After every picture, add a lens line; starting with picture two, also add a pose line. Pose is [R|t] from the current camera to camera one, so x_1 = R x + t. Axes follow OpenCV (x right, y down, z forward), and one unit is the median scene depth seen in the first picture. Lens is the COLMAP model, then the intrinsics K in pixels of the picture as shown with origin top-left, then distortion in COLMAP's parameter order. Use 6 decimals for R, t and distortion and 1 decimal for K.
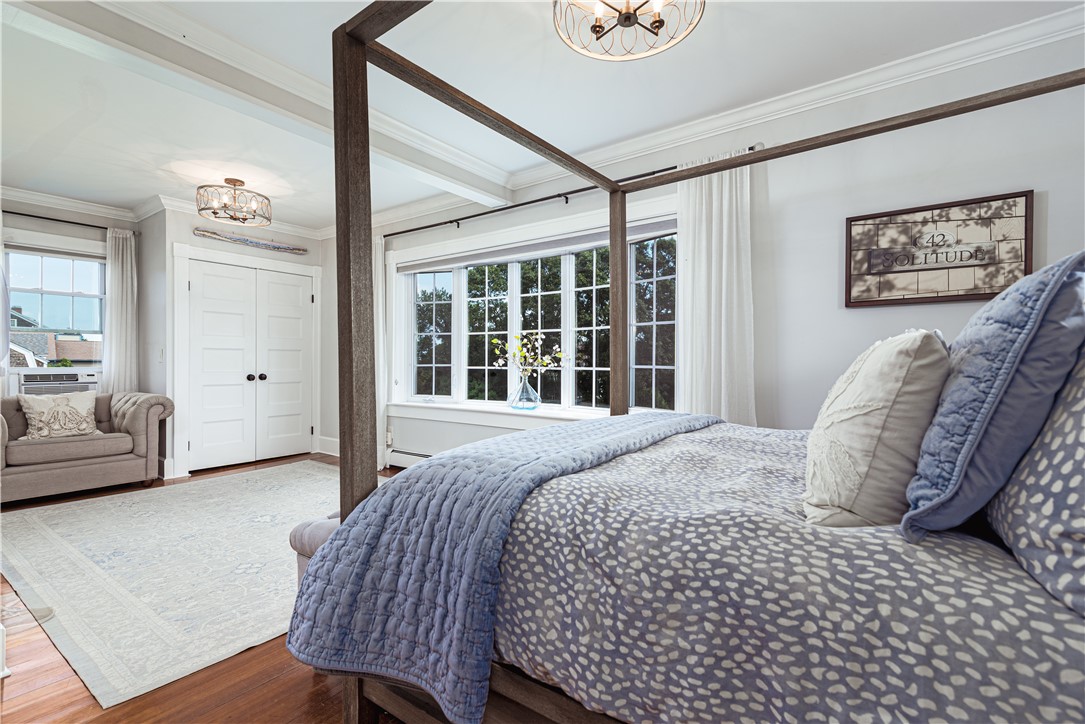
lens RADIAL K [[494.3, 0, 542.7], [0, 494.3, 364.7], [0, 0, 1]] dist [0.008695, -0.000668]
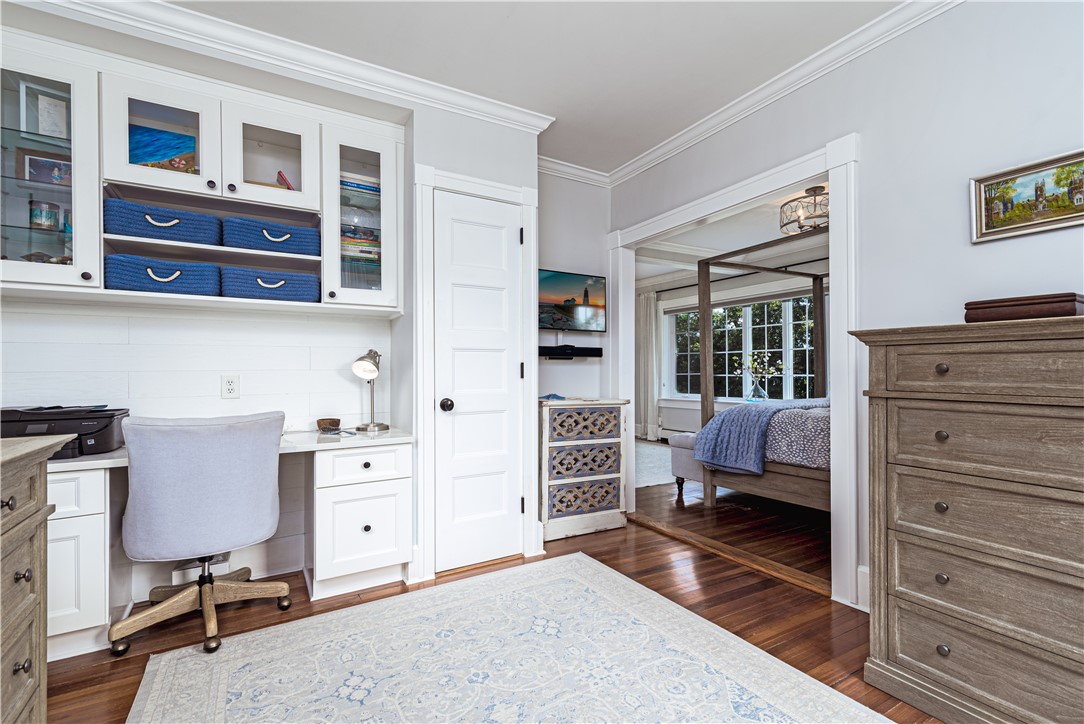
lens RADIAL K [[493.9, 0, 538.1], [0, 493.9, 366.3], [0, 0, 1]] dist [0.008695, -0.000668]
pose [[0.914772, -0.011310, -0.403813, -0.035549], [0.004673, 0.999837, -0.017419, 0.002634], [0.403944, 0.014047, 0.914676, -0.673219]]
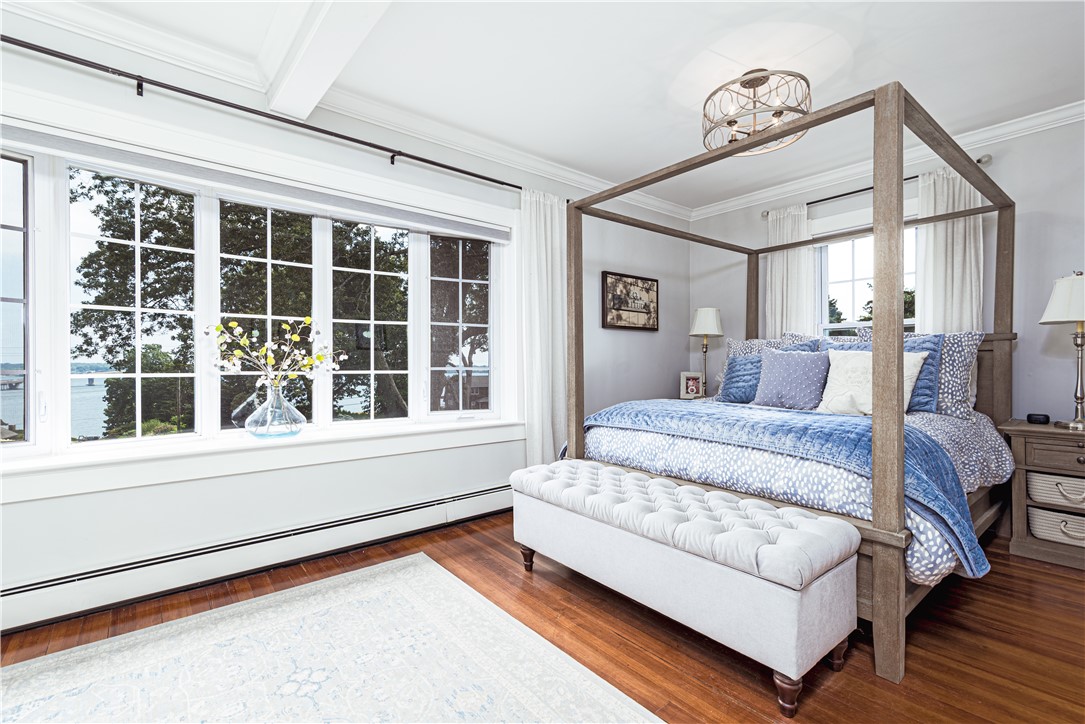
lens RADIAL K [[494.3, 0, 544.2], [0, 494.3, 362.0], [0, 0, 1]] dist [0.008695, -0.000668]
pose [[0.246847, 0.006031, 0.969036, -0.698108], [0.009324, 0.999920, -0.008598, 0.001759], [-0.969010, 0.011158, 0.246771, 0.598601]]
